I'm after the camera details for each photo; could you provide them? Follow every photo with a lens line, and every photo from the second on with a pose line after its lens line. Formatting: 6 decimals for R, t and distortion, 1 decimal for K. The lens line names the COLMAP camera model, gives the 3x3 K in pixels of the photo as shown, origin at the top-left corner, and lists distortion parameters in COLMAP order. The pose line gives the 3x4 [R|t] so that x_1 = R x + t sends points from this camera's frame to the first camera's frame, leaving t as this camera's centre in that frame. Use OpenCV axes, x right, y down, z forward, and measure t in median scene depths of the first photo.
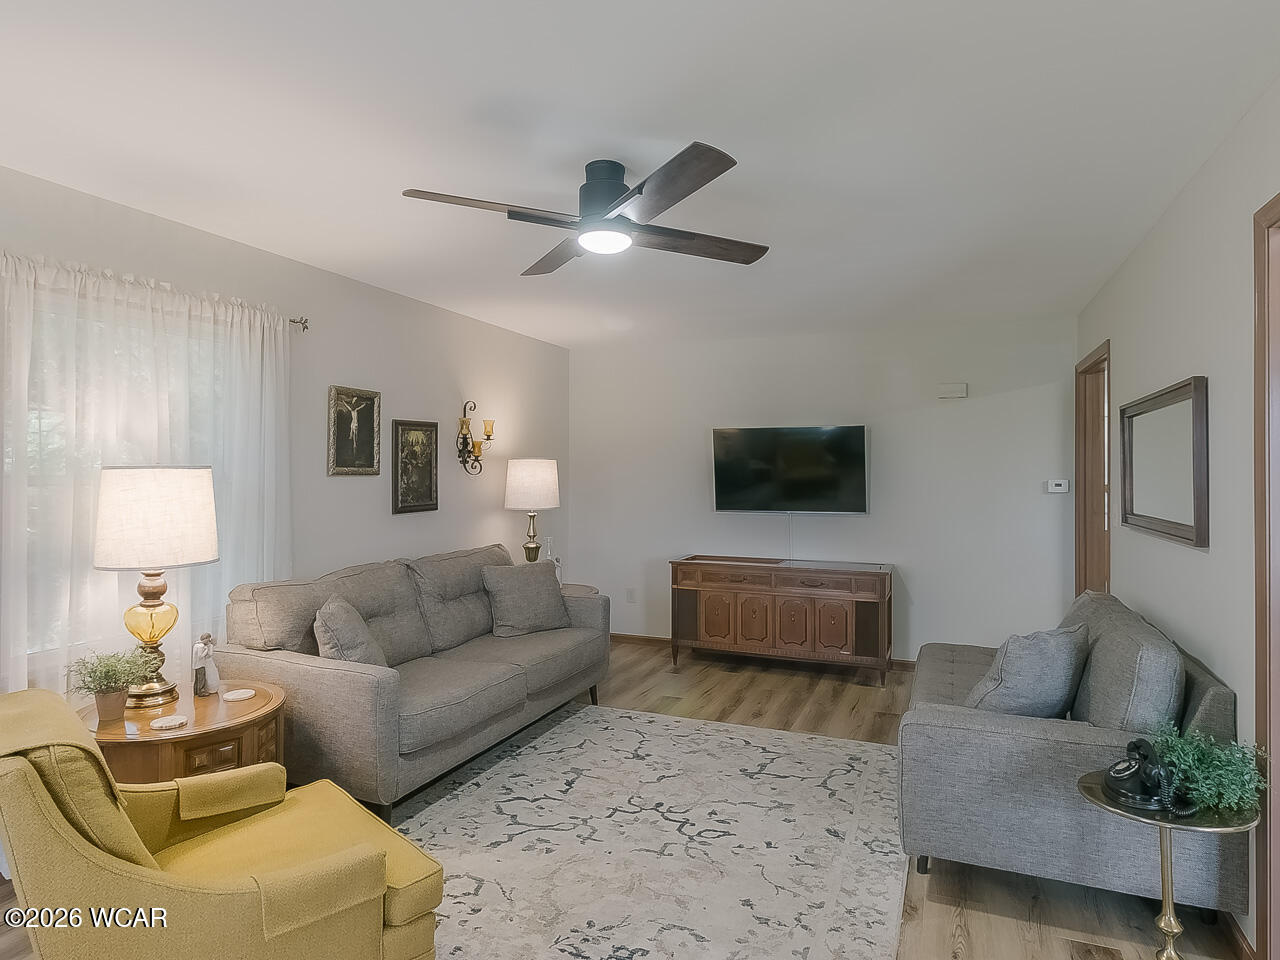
lens RADIAL K [[739.4, 0, 639.0], [0, 739.4, 471.5], [0, 0, 1]] dist [0.001874, -0.000256]
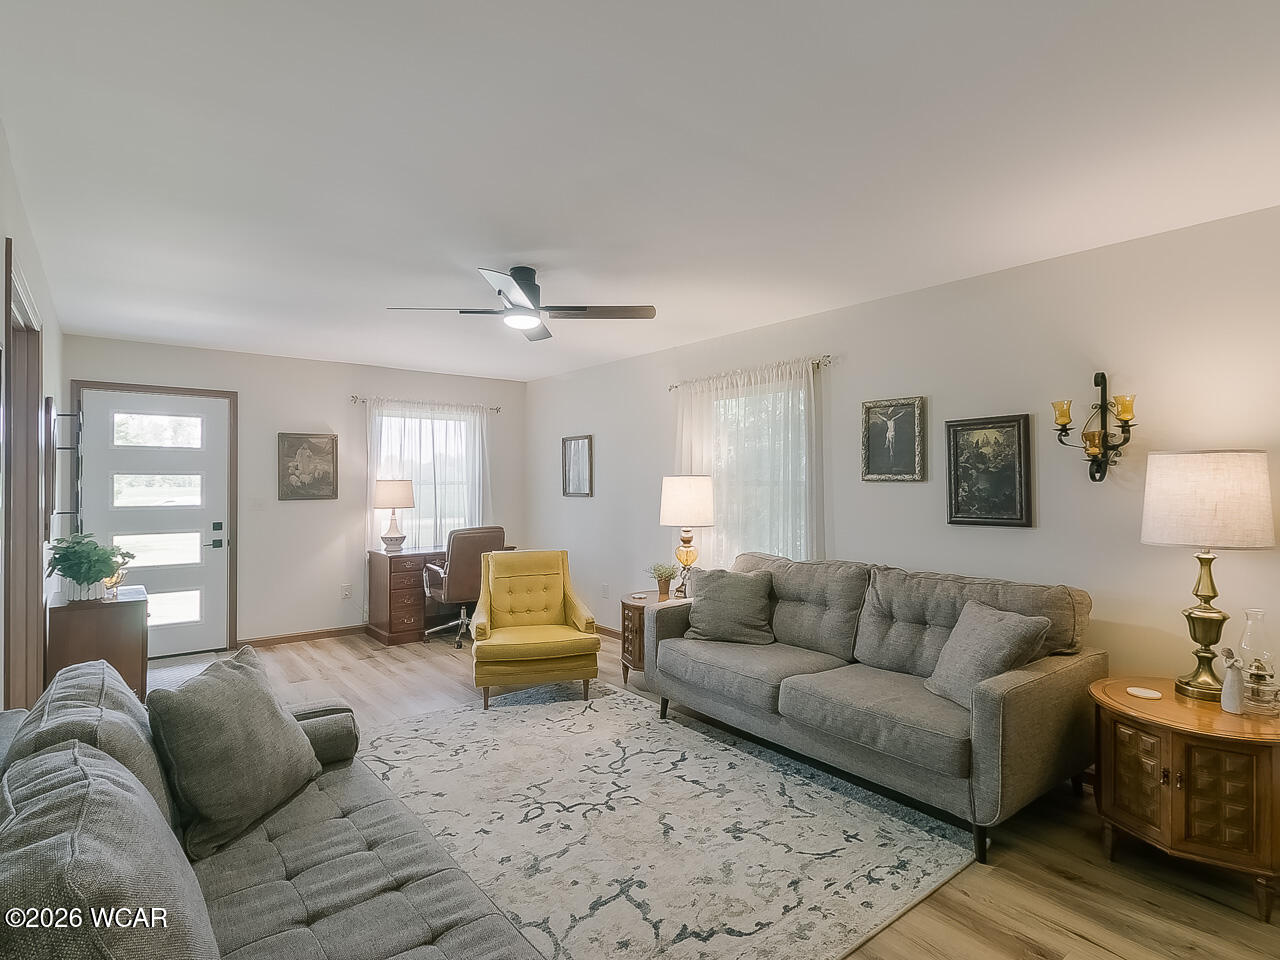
lens RADIAL K [[671.2, 0, 639.8], [0, 671.2, 480.0], [0, 0, 1]] dist [0.001212, -0.000550]
pose [[-0.477355, 0.001030, -0.878710, 0.800411], [0.000122, 0.999999, 0.001105, 0.002806], [0.878710, 0.000420, -0.477355, 1.451353]]
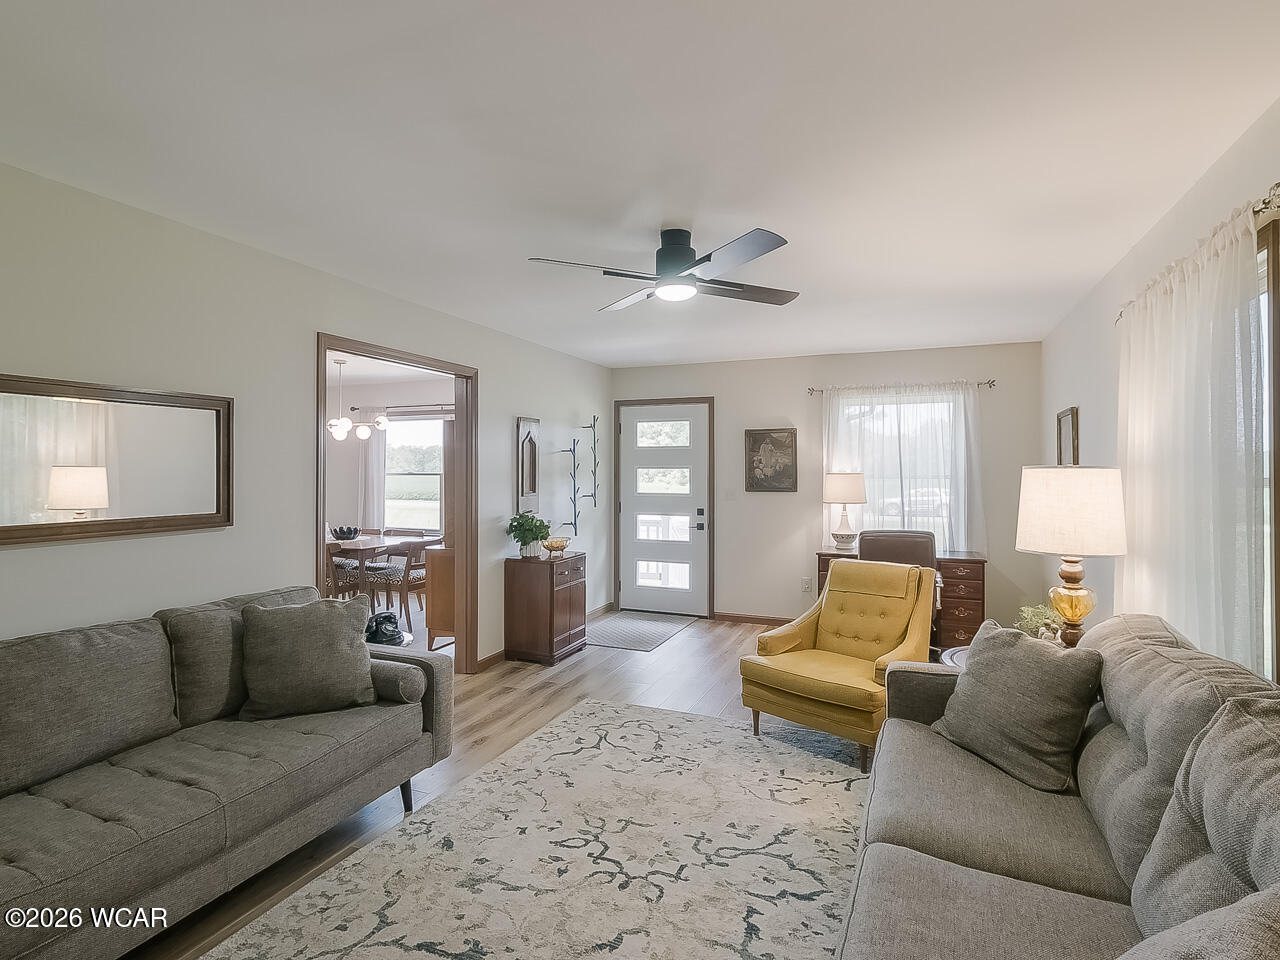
lens RADIAL K [[671.2, 0, 640.4], [0, 671.2, 472.0], [0, 0, 1]] dist [0.001212, -0.000550]
pose [[-0.999988, -0.000136, 0.004885, 0.005678], [-0.000133, 1.000000, 0.000457, 0.001027], [-0.004885, 0.000457, -0.999988, 1.706423]]
